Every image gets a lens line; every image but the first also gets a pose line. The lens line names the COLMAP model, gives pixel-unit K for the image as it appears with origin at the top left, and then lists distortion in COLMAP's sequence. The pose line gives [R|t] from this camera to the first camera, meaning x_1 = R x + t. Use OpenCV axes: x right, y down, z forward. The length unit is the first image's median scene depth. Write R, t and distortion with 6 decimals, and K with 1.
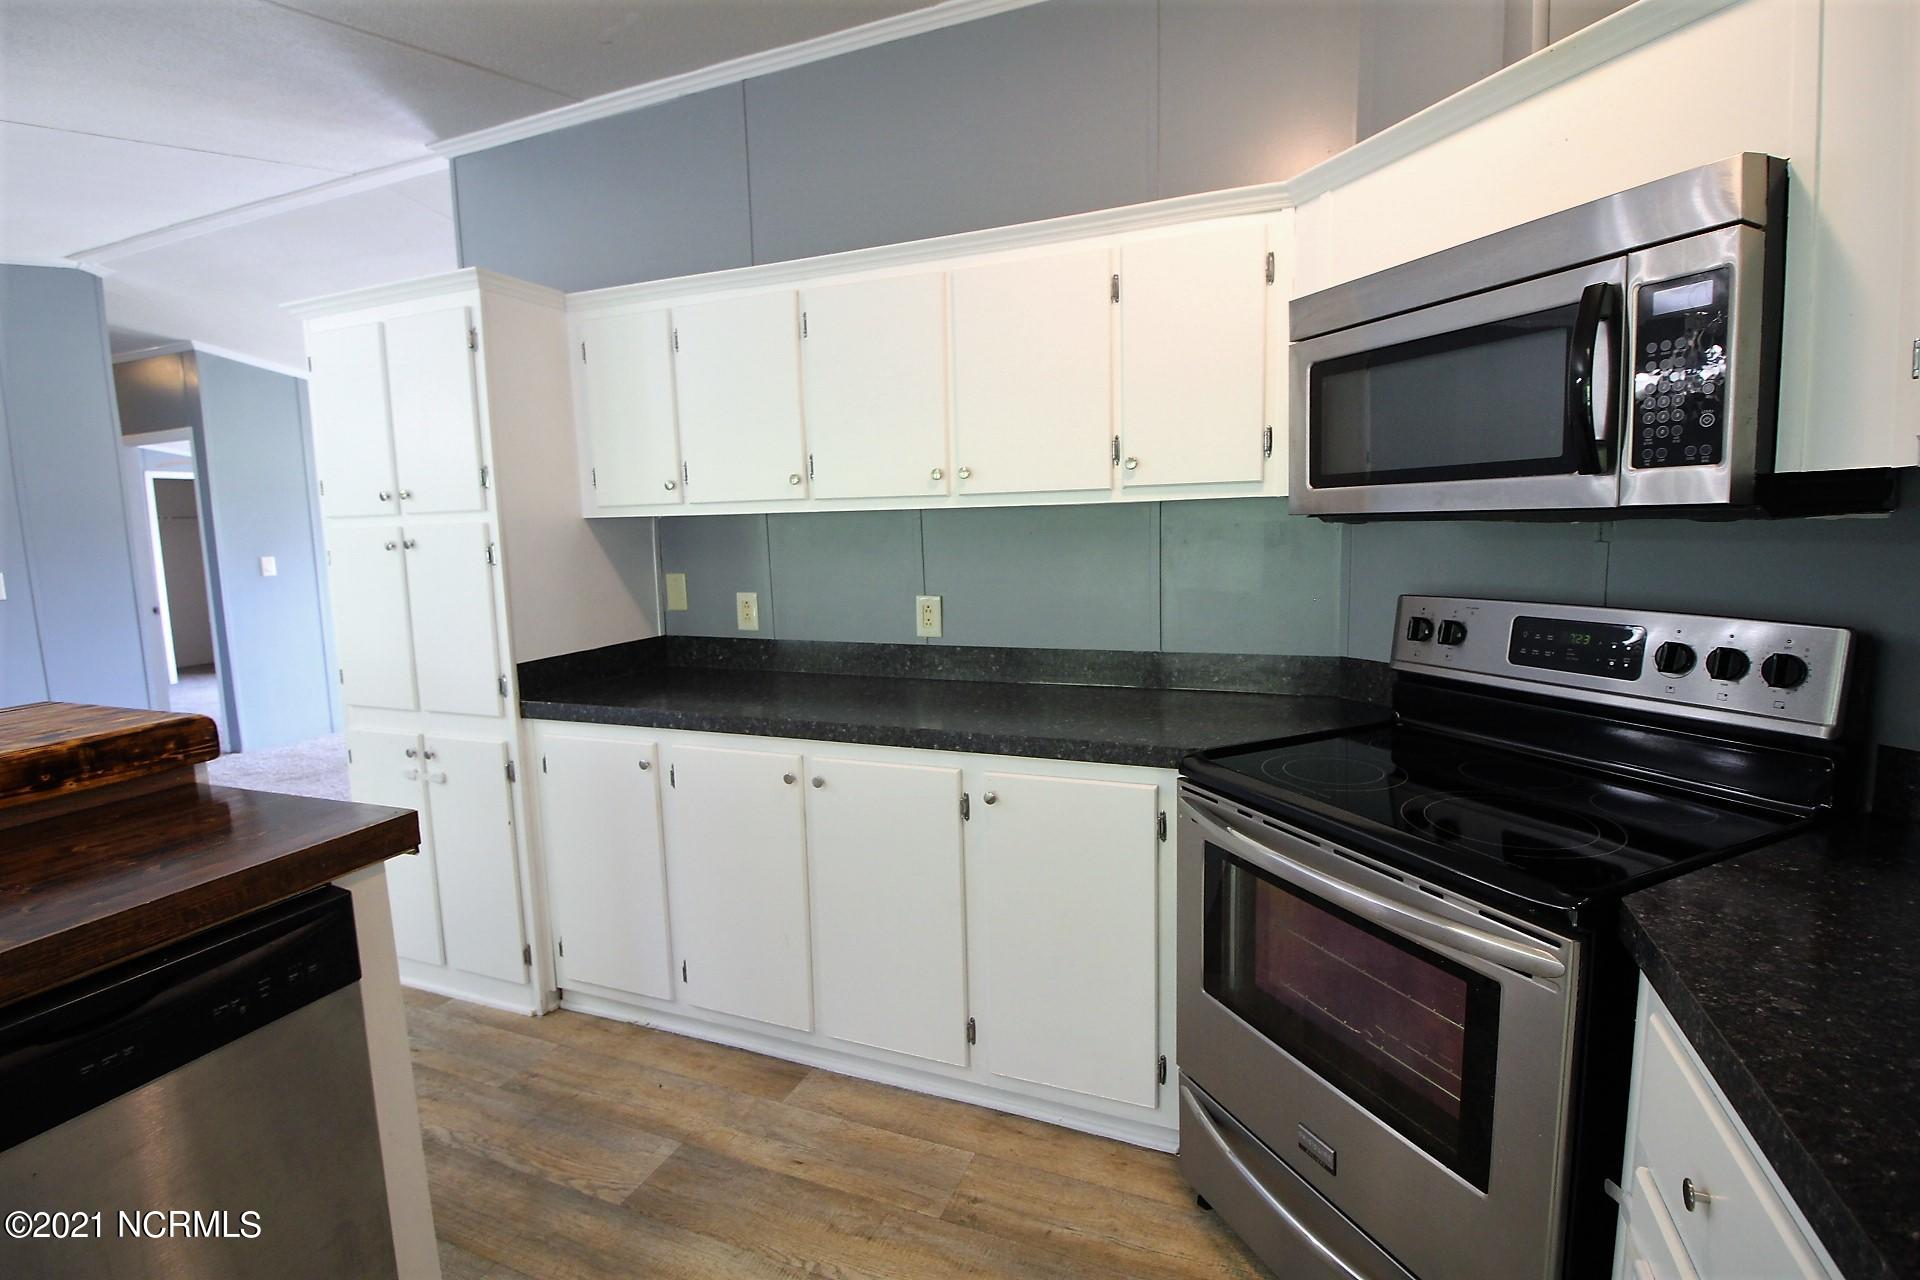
lens RADIAL K [[887.7, 0, 963.1], [0, 887.7, 627.7], [0, 0, 1]] dist [0.002129, -0.015591]
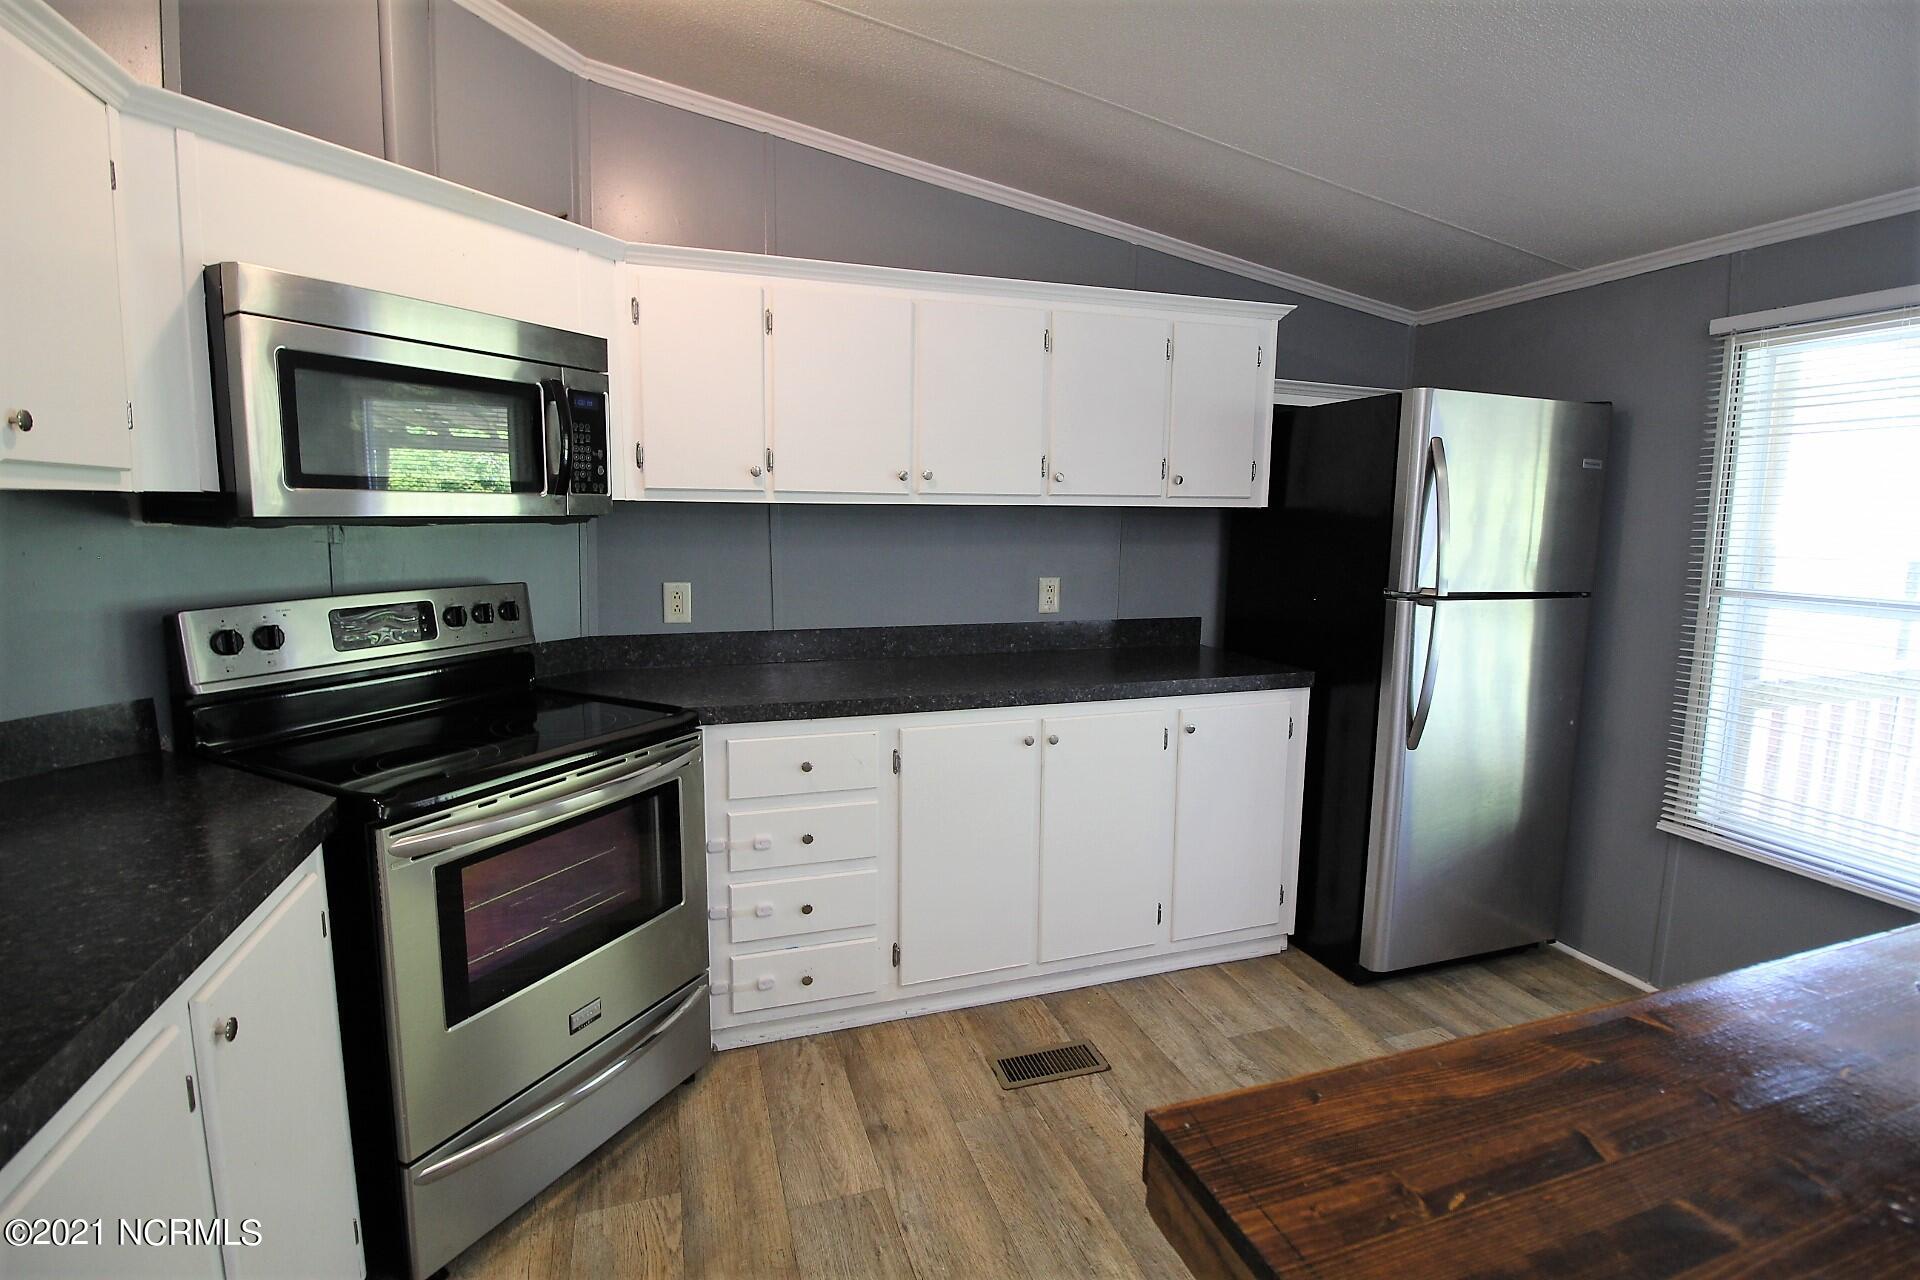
lens RADIAL K [[893.6, 0, 958.7], [0, 893.6, 622.9], [0, 0, 1]] dist [-0.002819, -0.000787]
pose [[-0.657580, -0.069552, 0.750167, -0.659777], [0.103081, 0.978059, 0.181040, -0.102909], [-0.746299, 0.196377, -0.635983, 0.970185]]
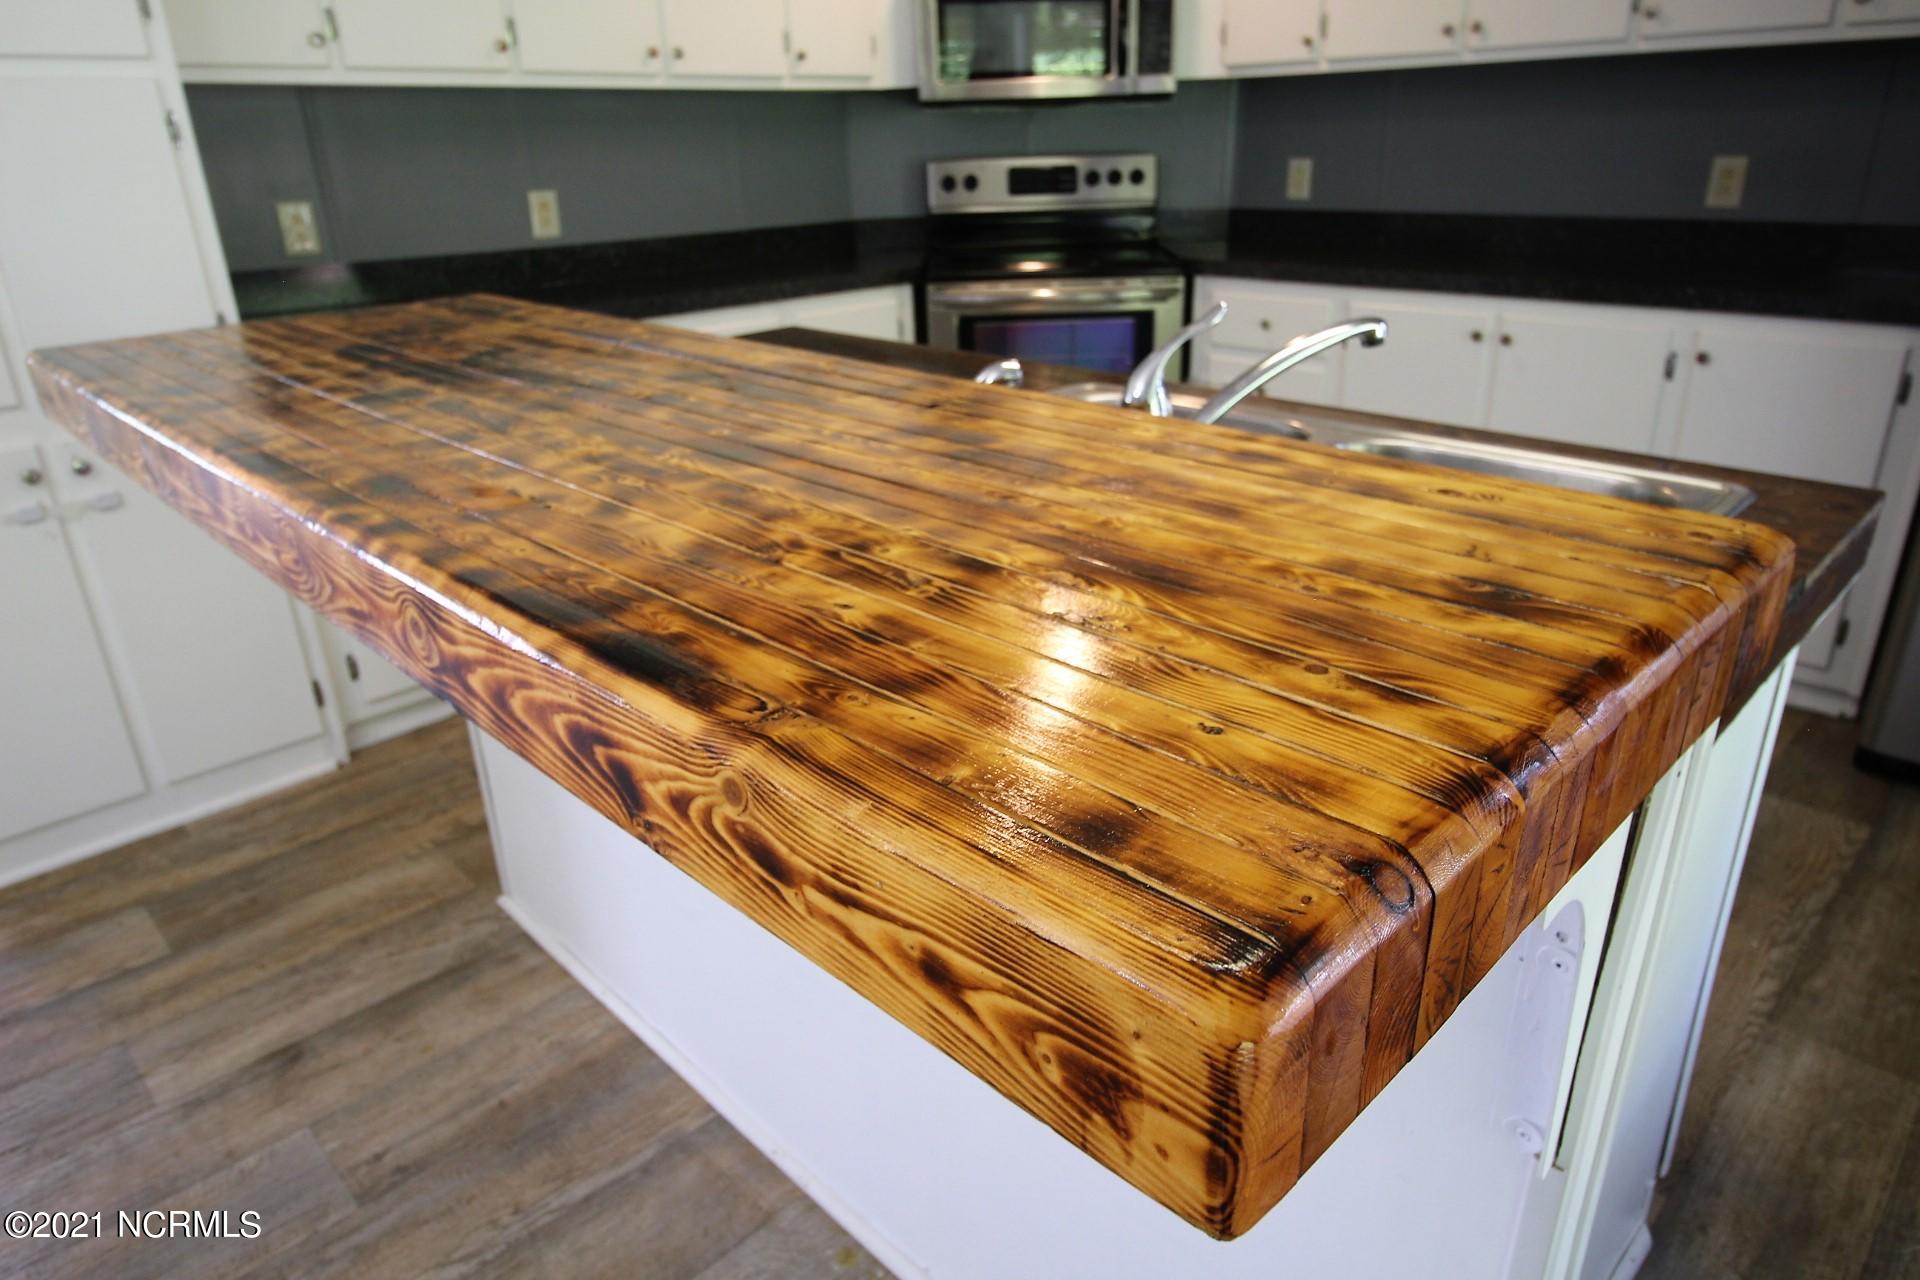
lens RADIAL K [[1186.5, 0, 969.3], [0, 1186.5, 627.0], [0, 0, 1]] dist [-0.009120, -0.003891]
pose [[0.380925, -0.334280, 0.862063, -1.492891], [0.131319, 0.942466, 0.307431, 0.098769], [-0.915233, -0.003903, 0.402906, 0.102702]]
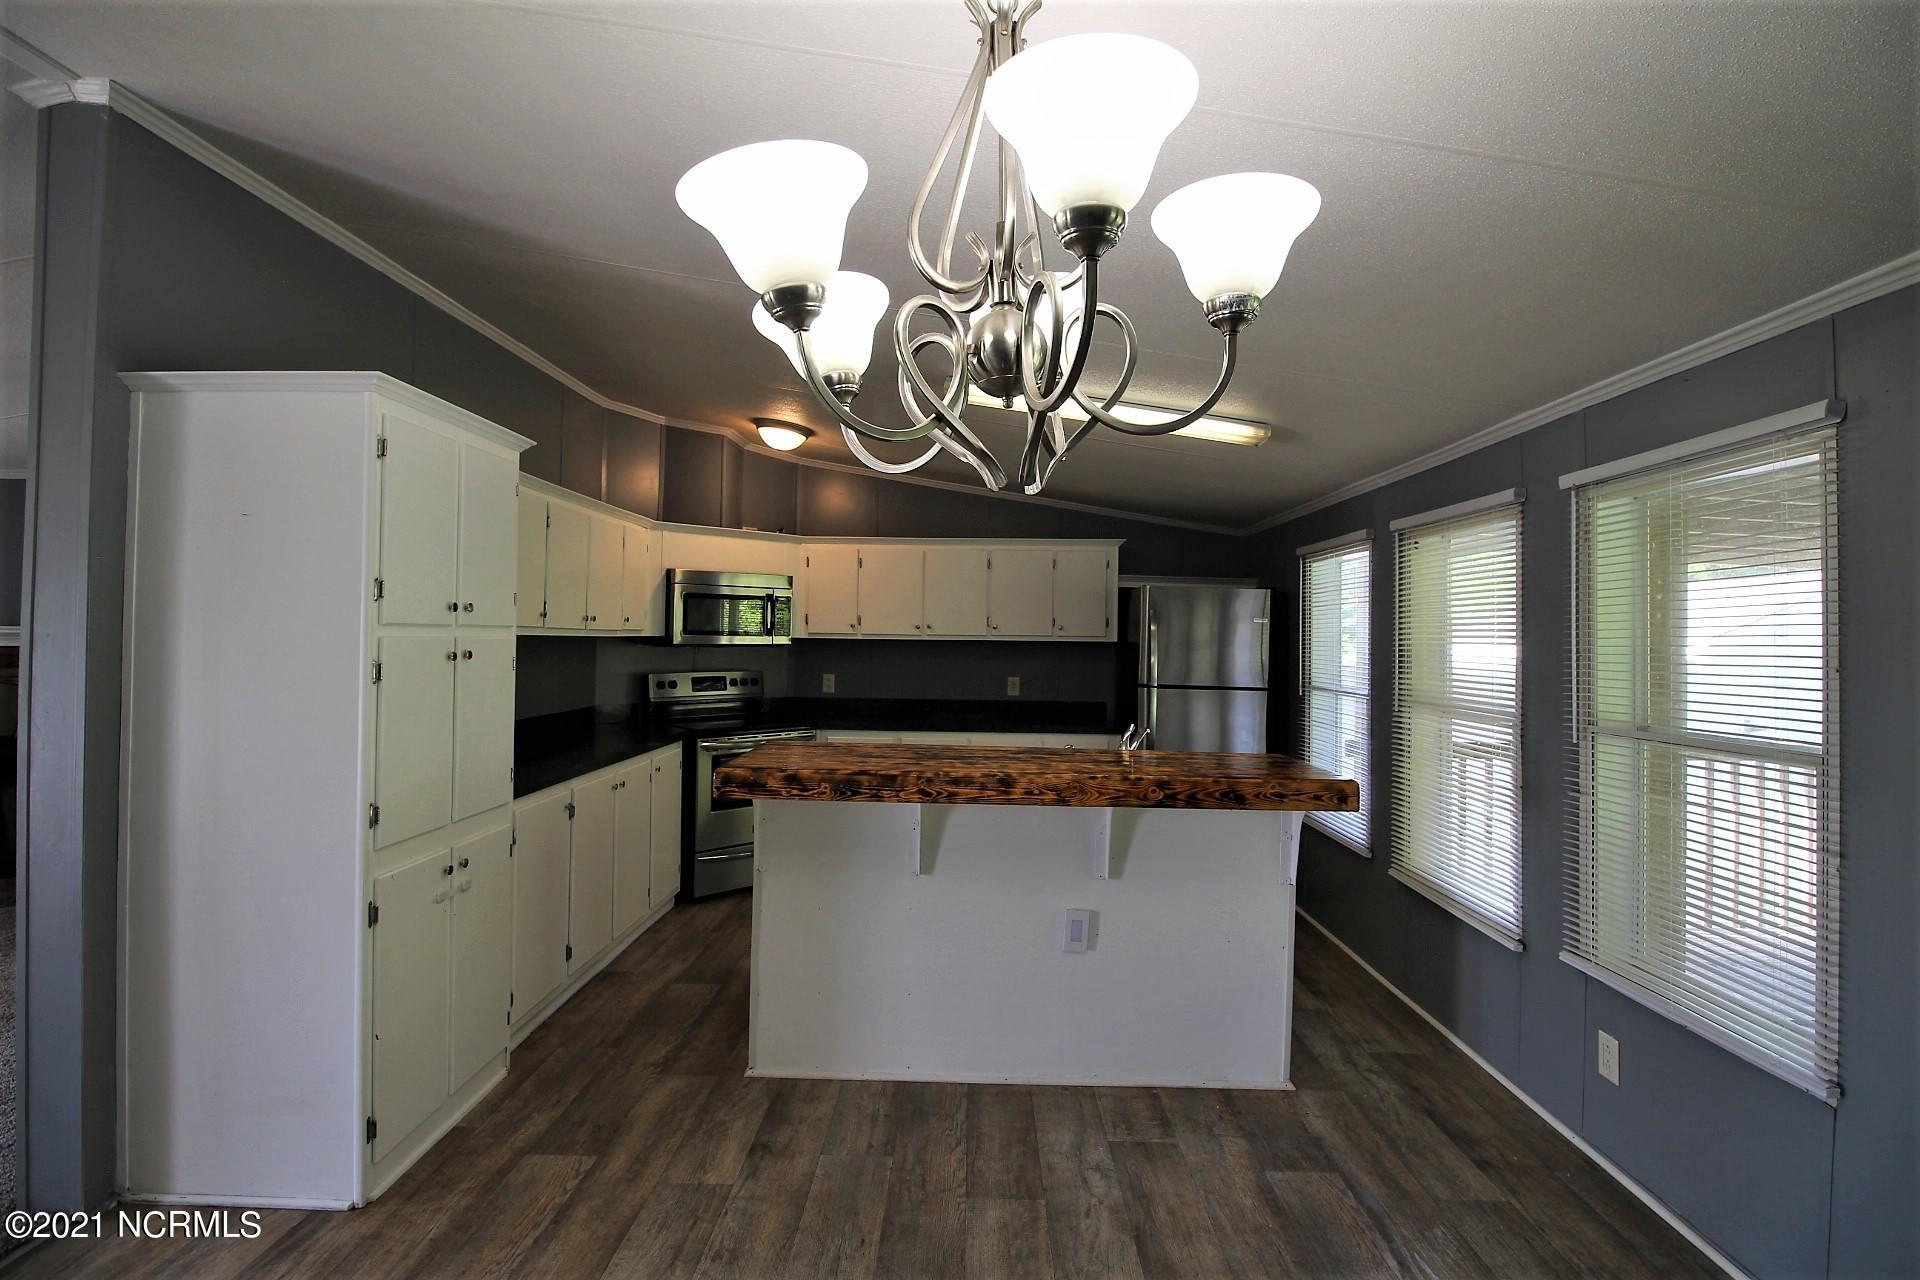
lens RADIAL K [[887.7, 0, 963.1], [0, 887.7, 627.7], [0, 0, 1]] dist [0.002129, -0.015591]
pose [[-0.373694, 0.035405, 0.926876, -2.327844], [0.112542, 0.993619, 0.007420, -0.087429], [-0.920699, 0.107085, -0.375294, 1.100864]]
